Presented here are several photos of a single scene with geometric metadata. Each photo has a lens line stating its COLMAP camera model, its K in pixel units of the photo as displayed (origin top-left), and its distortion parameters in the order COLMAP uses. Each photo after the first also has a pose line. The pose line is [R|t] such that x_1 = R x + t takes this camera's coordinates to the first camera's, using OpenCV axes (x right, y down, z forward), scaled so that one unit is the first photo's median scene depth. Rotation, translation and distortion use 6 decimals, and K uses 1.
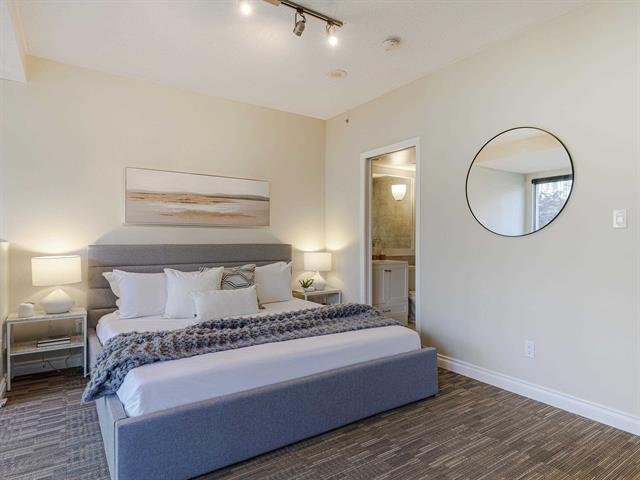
lens RADIAL K [[380.3, 0, 320.0], [0, 380.3, 240.0], [0, 0, 1]] dist [-0.001512, -0.000513]
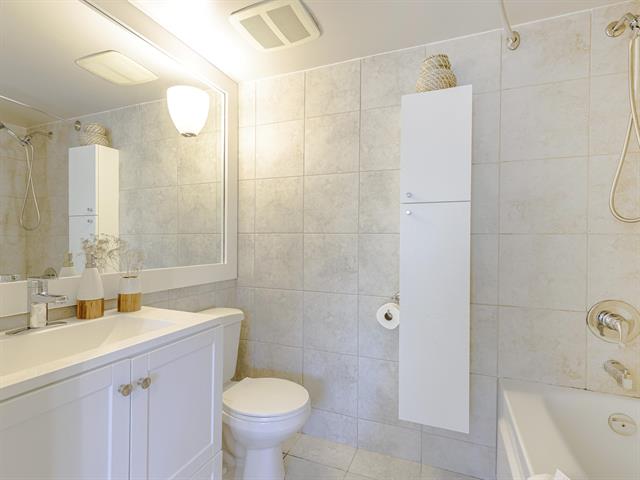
lens RADIAL K [[324.9, 0, 320.5], [0, 324.9, 242.7], [0, 0, 1]] dist [0.004797, 0.000408]
pose [[0.827238, 0.008385, 0.561790, 0.126209], [-0.006506, 0.999965, -0.005345, 0.001719], [-0.561815, 0.000767, 0.827263, 0.620867]]
